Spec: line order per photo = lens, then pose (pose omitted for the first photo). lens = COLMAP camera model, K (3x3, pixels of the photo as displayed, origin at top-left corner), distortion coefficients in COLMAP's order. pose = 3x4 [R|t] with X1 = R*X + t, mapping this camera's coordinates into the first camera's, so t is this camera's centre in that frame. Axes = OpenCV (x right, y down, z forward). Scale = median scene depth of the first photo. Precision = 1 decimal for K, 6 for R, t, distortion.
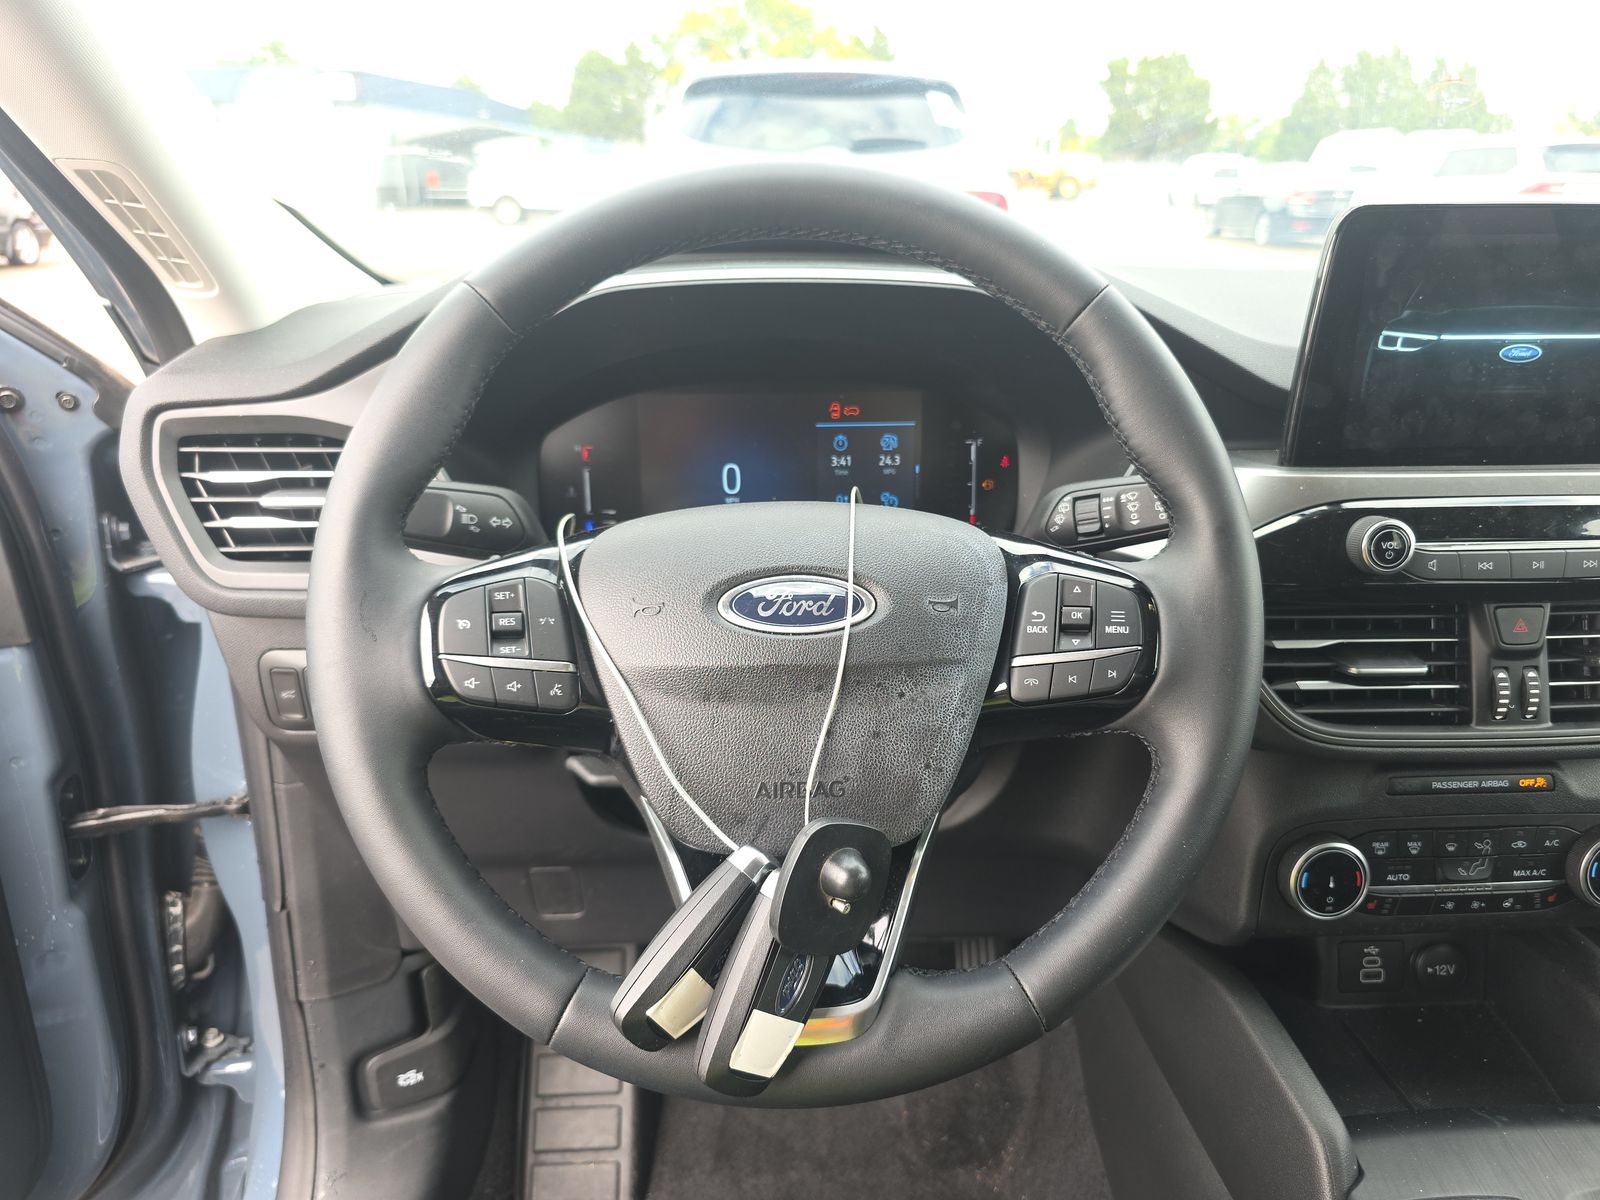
lens RADIAL K [[1062.1, 0, 828.6], [0, 1062.1, 594.1], [0, 0, 1]] dist [0.010499, -0.000918]
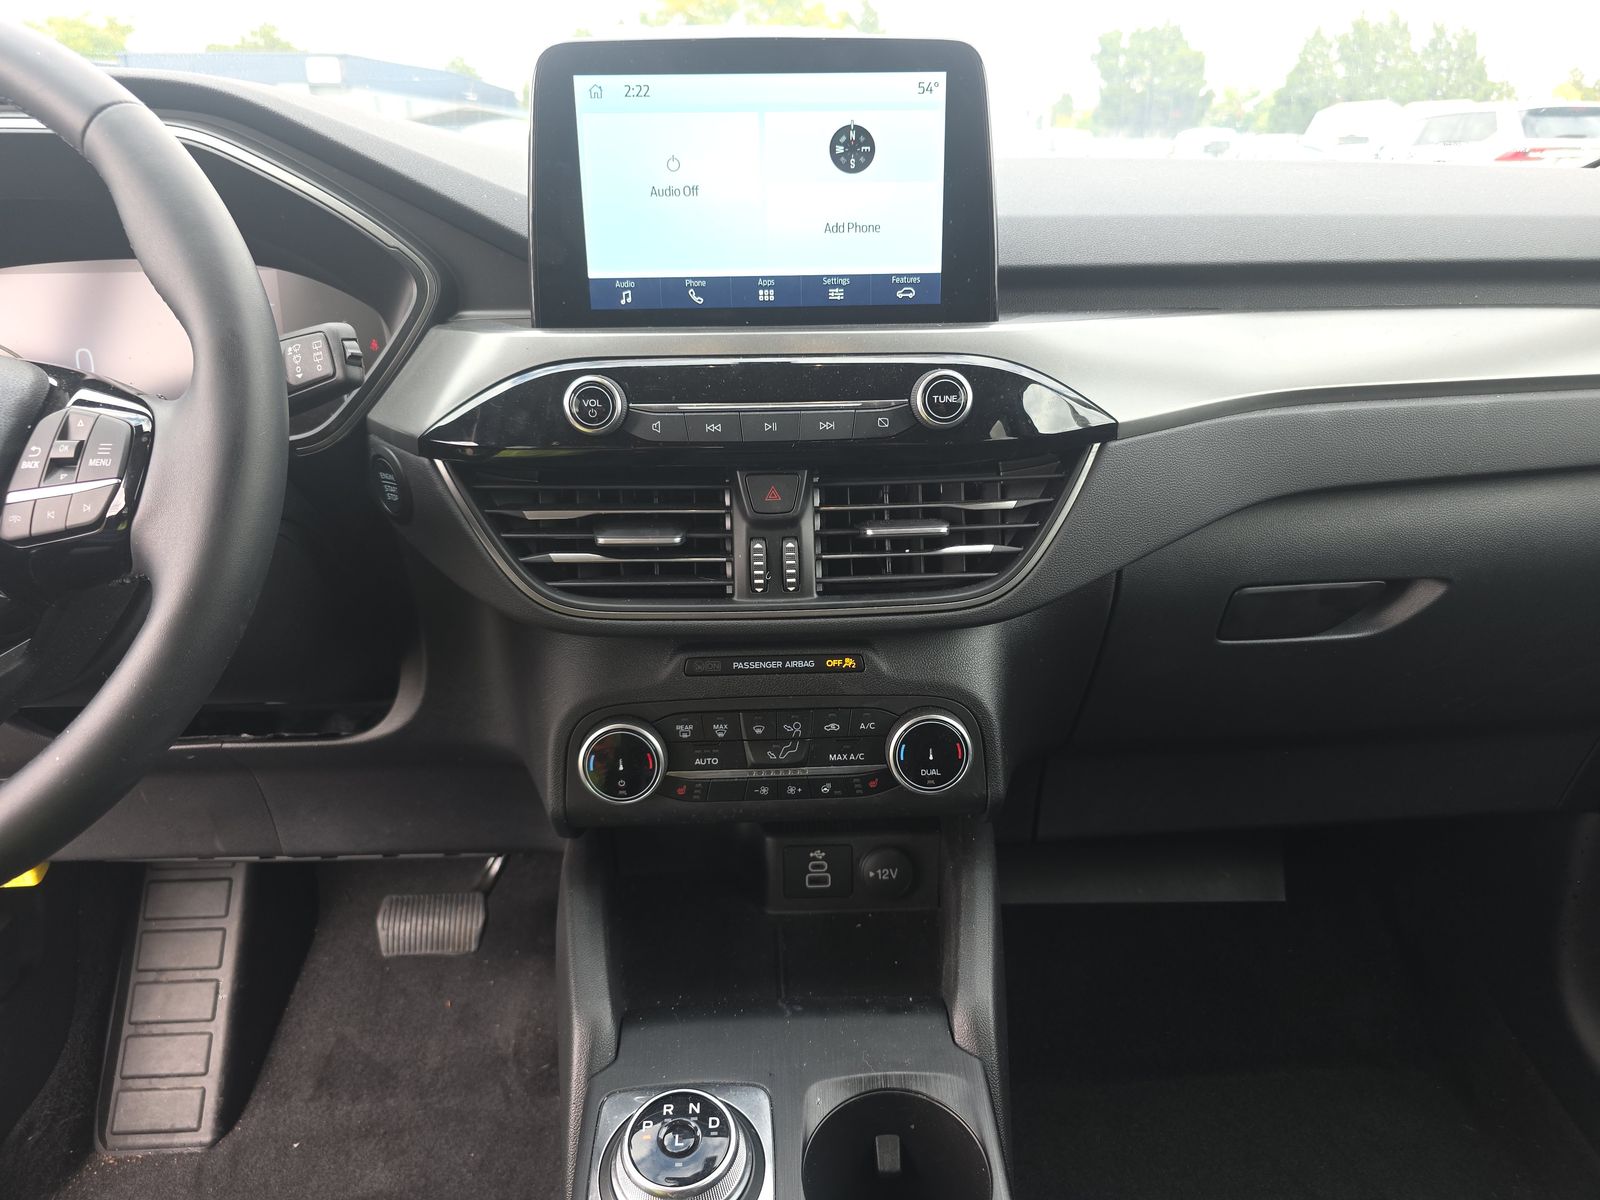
lens RADIAL K [[1062.1, 0, 804.4], [0, 1062.1, 597.2], [0, 0, 1]] dist [0.010499, -0.000918]
pose [[0.999849, -0.005037, -0.016602, 0.388867], [0.005353, 0.999804, 0.019054, 0.059134], [0.016502, -0.019140, 0.999681, 0.020263]]
